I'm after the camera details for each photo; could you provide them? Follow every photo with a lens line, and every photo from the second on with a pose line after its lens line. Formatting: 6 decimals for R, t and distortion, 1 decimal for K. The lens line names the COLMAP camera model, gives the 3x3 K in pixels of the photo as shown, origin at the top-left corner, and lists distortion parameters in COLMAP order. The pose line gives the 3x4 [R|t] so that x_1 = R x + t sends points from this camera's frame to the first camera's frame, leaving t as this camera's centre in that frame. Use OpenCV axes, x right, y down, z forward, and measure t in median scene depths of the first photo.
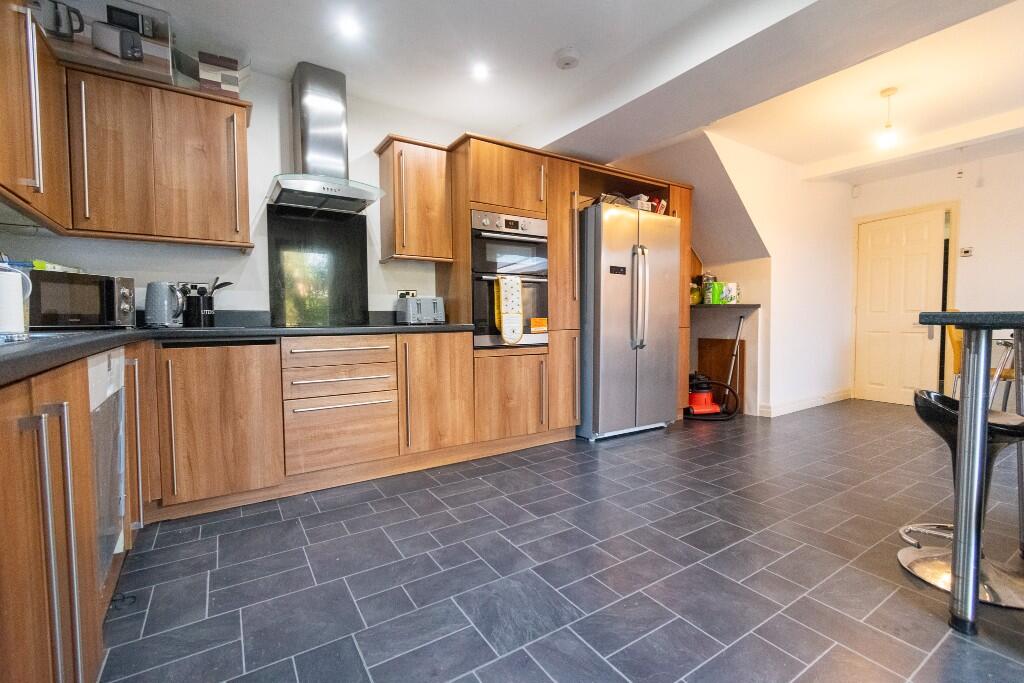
lens RADIAL K [[451.1, 0, 512.0], [0, 451.1, 341.5], [0, 0, 1]] dist [0.002390, -0.000120]
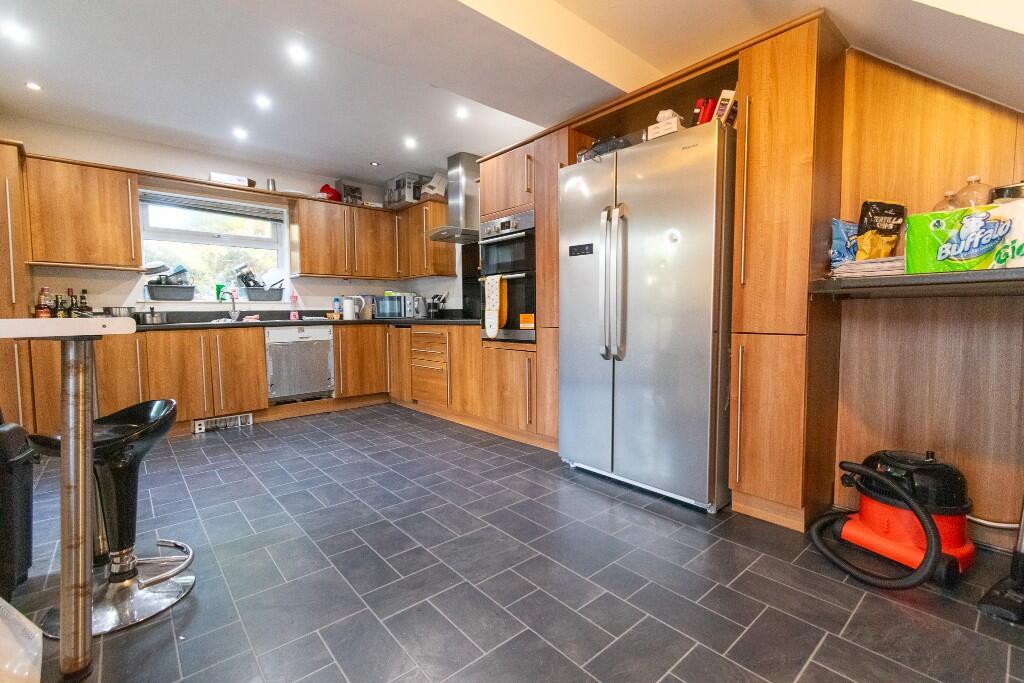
lens RADIAL K [[453.9, 0, 531.2], [0, 453.9, 348.7], [0, 0, 1]] dist [0.002016, 0.000044]
pose [[0.164882, 0.078772, -0.983163, 1.086270], [-0.040548, 0.996504, 0.073041, -0.052397], [0.985479, 0.027822, 0.167500, 0.893588]]
